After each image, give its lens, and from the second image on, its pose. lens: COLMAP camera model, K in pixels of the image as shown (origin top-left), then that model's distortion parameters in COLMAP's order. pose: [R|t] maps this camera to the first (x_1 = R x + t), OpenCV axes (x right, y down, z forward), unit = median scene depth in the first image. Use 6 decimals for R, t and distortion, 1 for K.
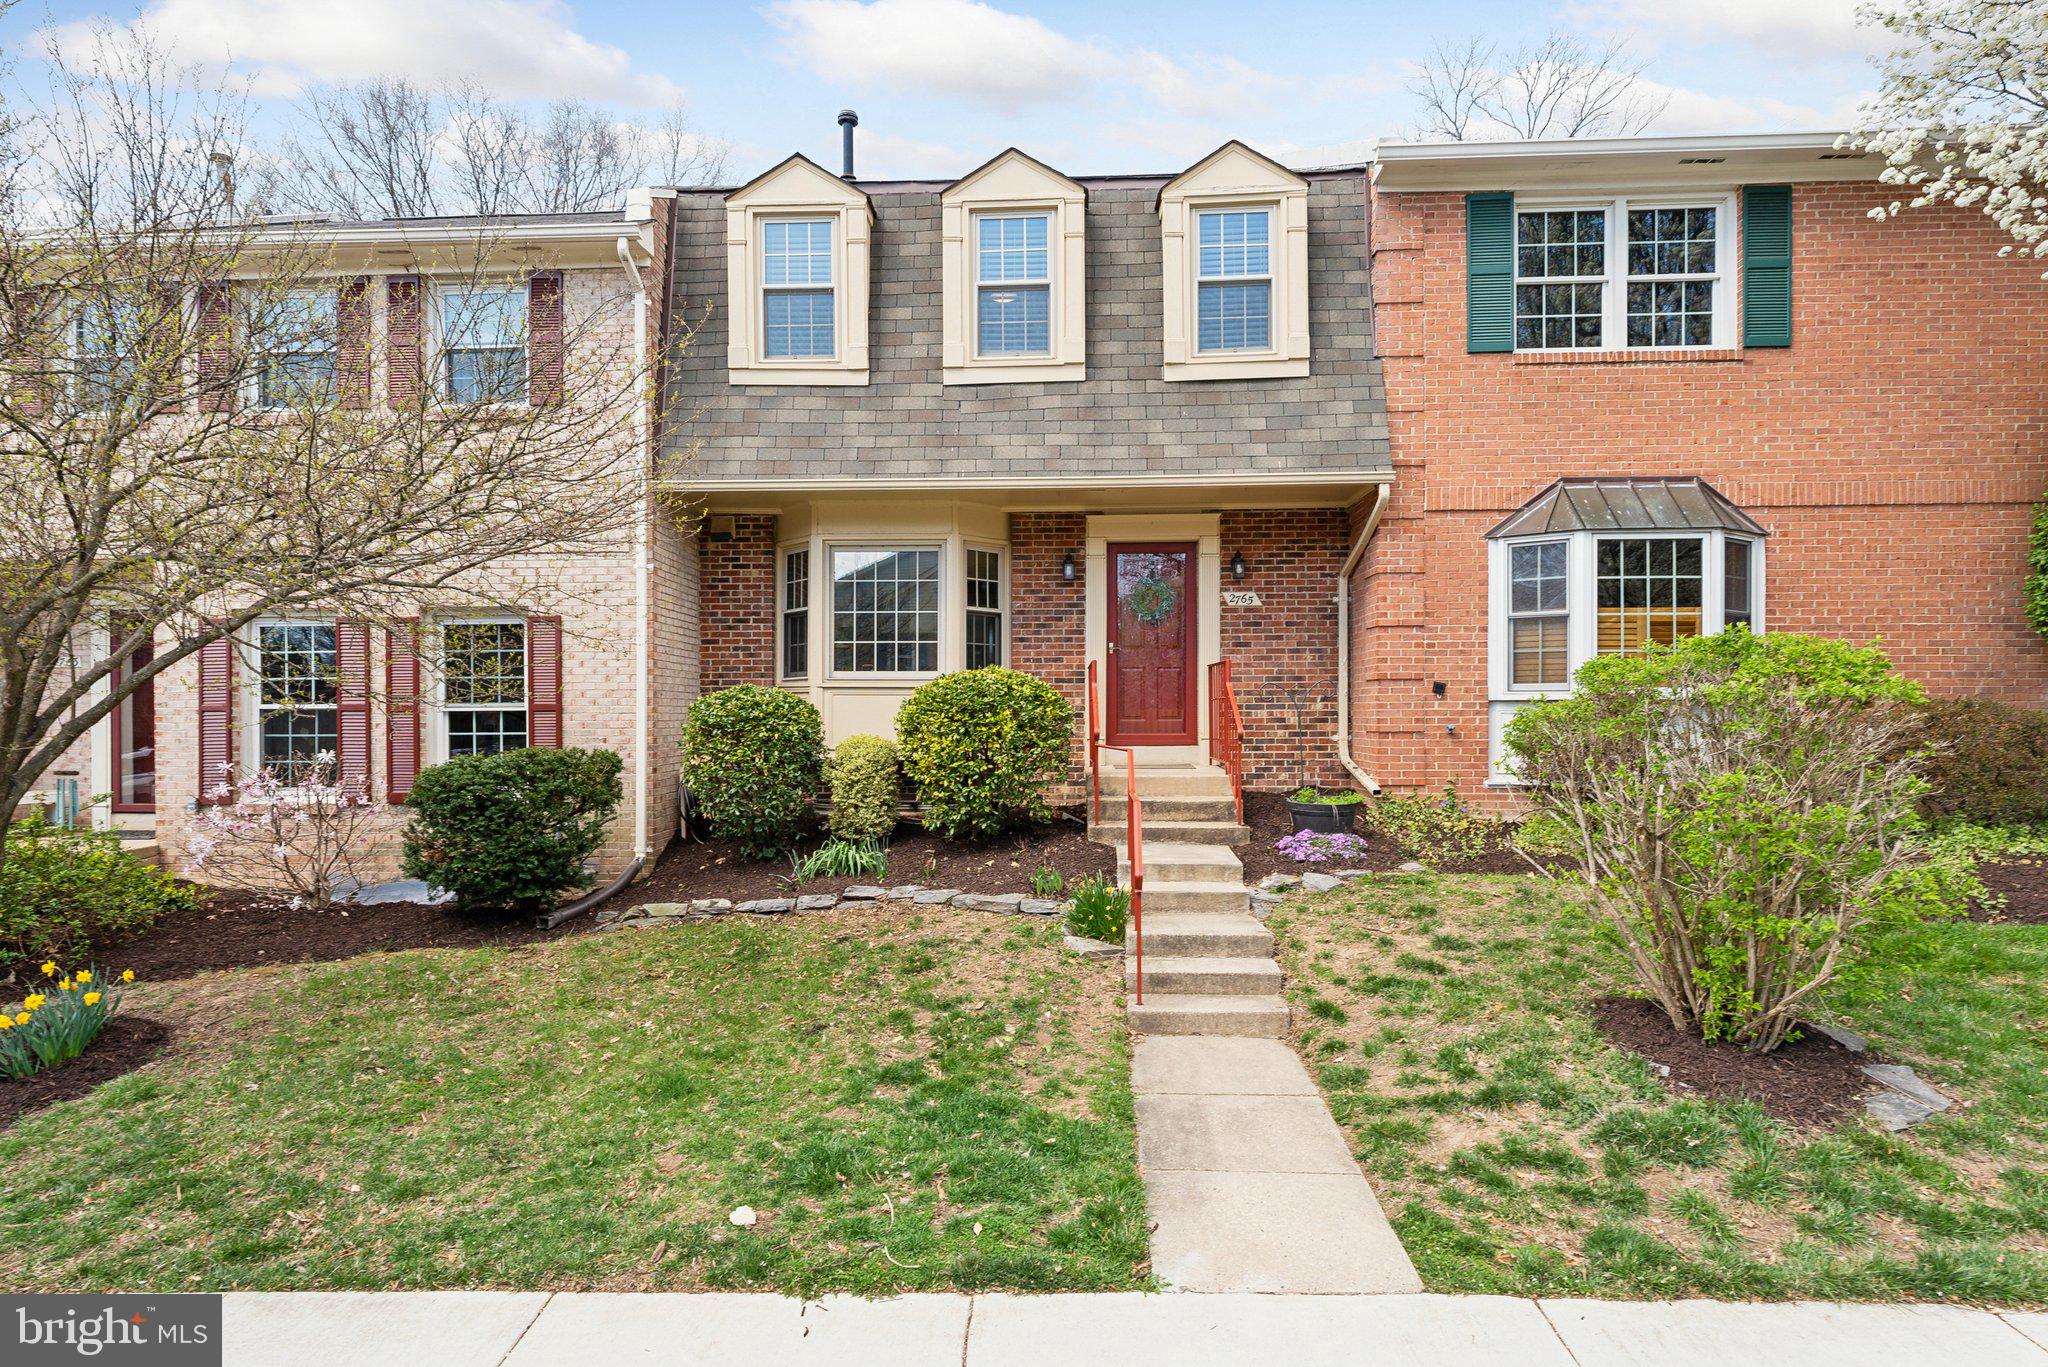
lens RADIAL K [[1065.9, 0, 1020.7], [0, 1065.9, 702.0], [0, 0, 1]] dist [-0.000502, -0.000260]
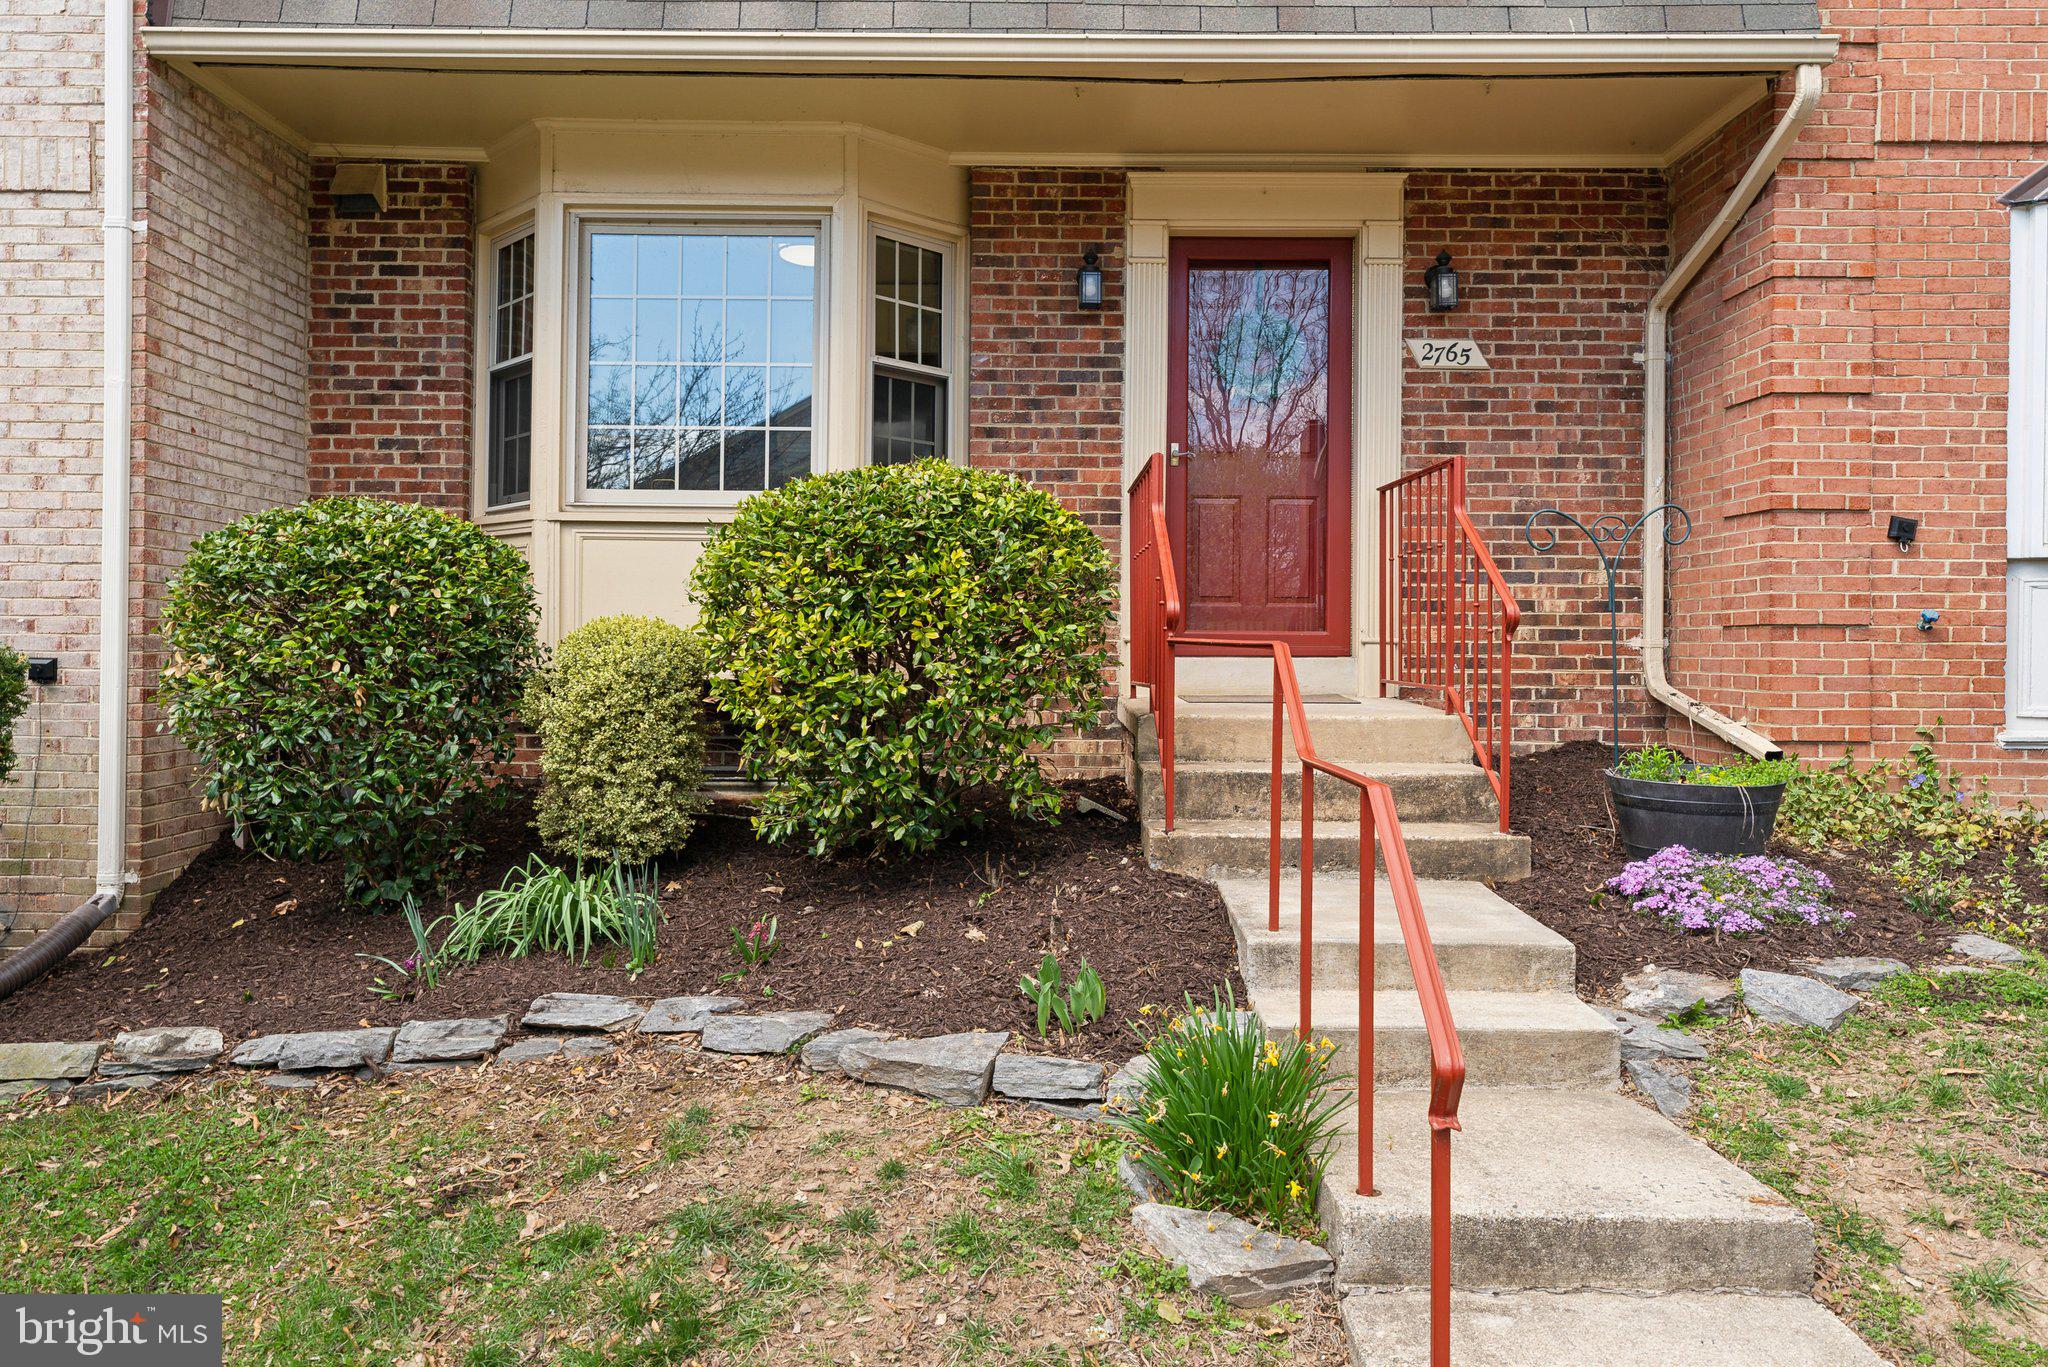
lens RADIAL K [[1388.8, 0, 1025.6], [0, 1388.8, 644.9], [0, 0, 1]] dist [0.000040, 0.000960]
pose [[0.999238, 0.009721, 0.037788, -0.006382], [-0.010082, 0.999905, 0.009351, 0.034647], [-0.037694, -0.009725, 0.999242, 0.419932]]
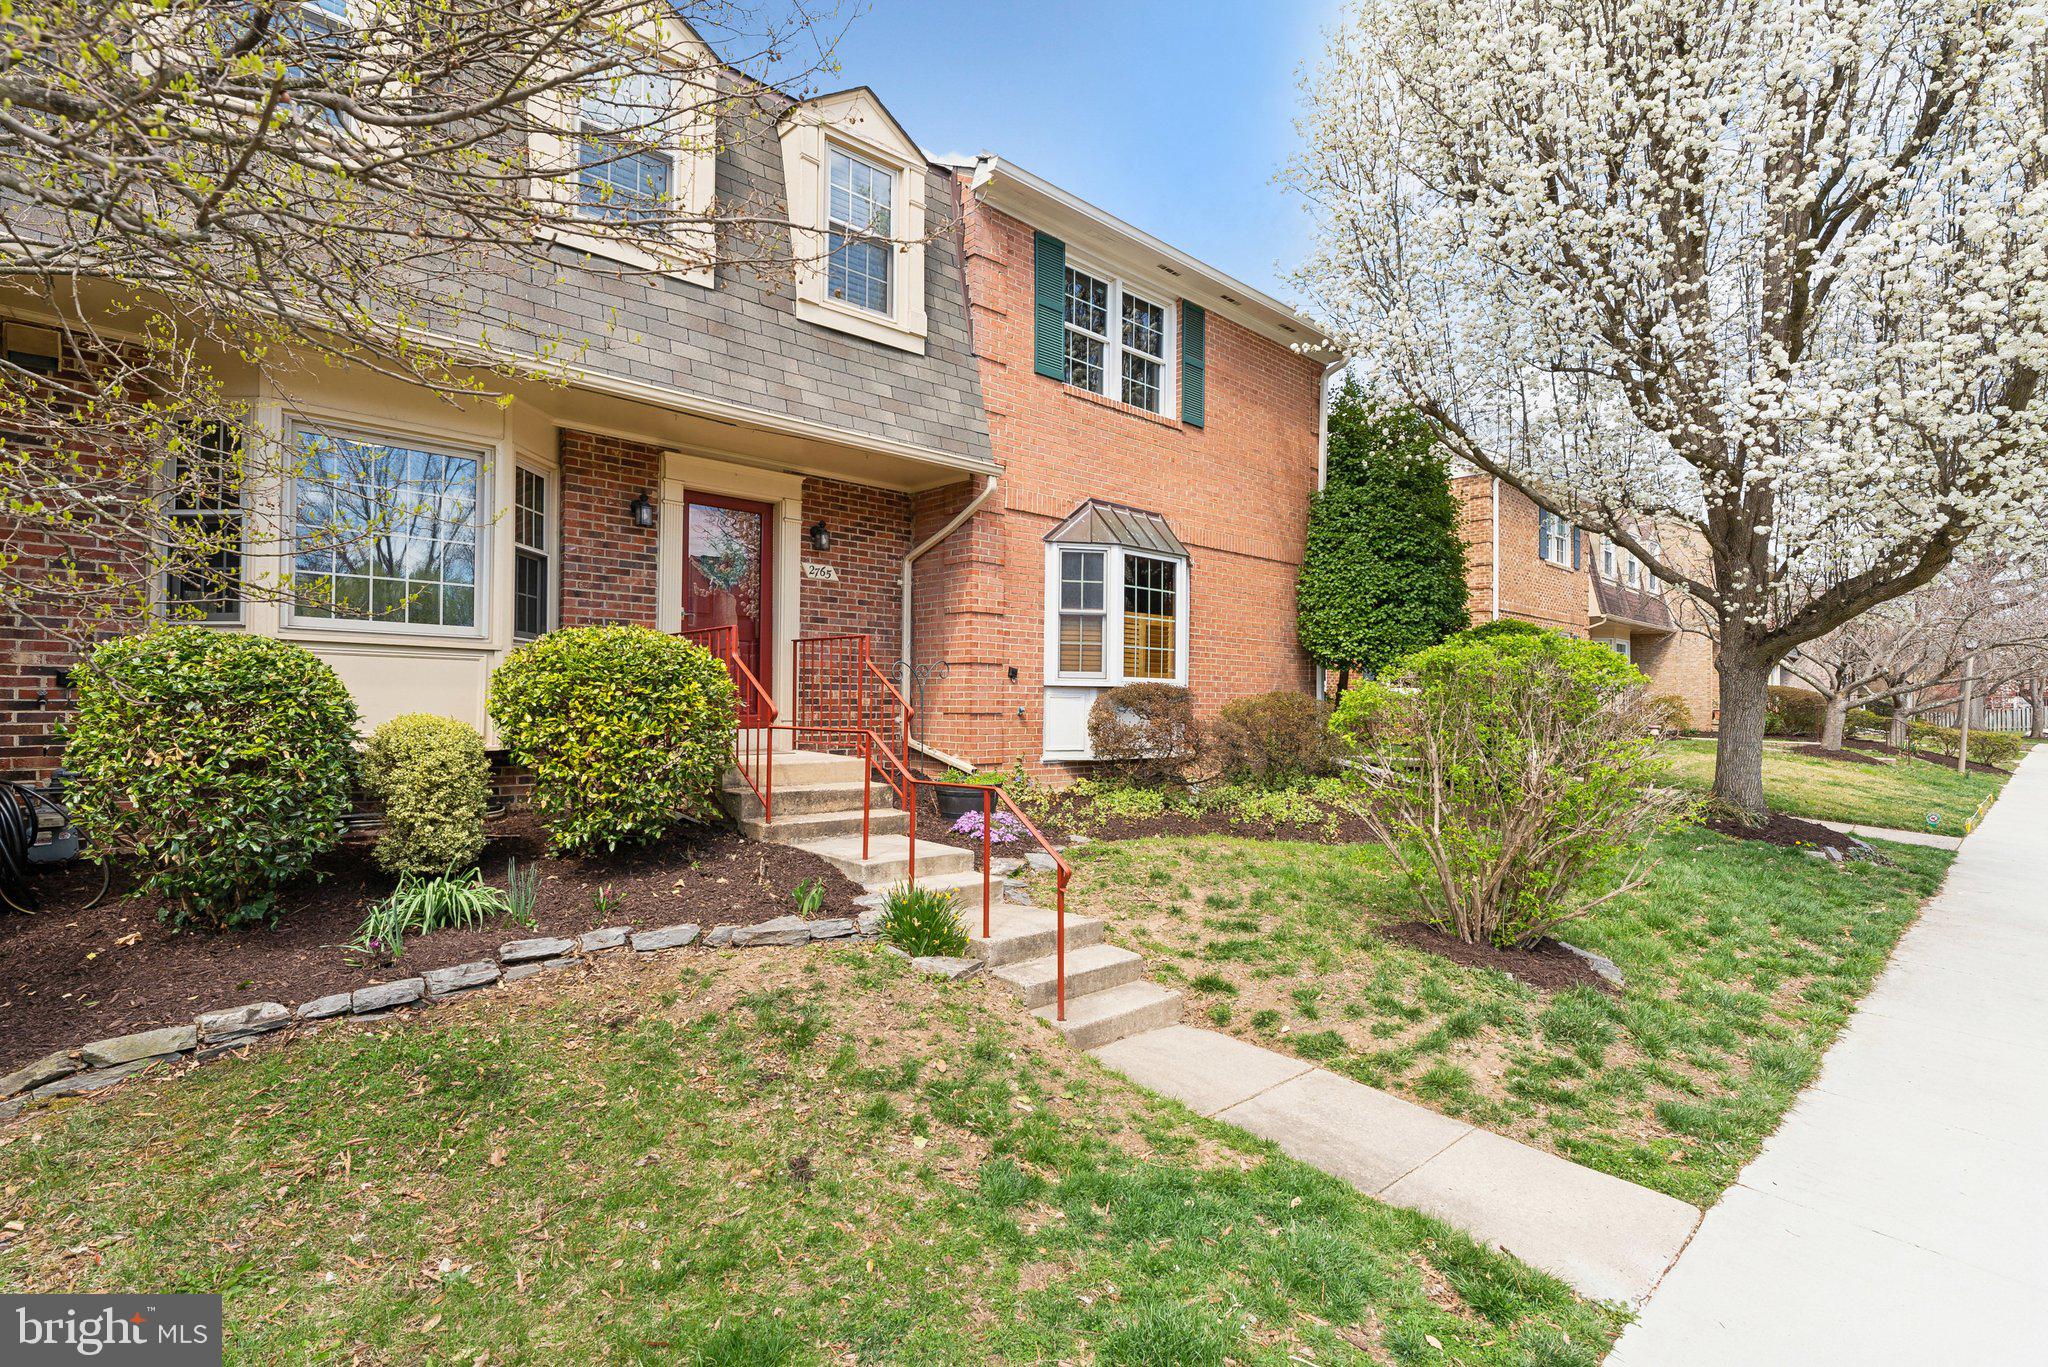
lens RADIAL K [[982.8, 0, 1024.0], [0, 982.8, 683.5], [0, 0, 1]] dist [-0.001399, -0.000390]
pose [[0.697034, 0.026003, 0.716567, -0.318075], [-0.019865, 0.999659, -0.016952, 0.014292], [-0.716763, -0.002418, 0.697312, 0.296590]]
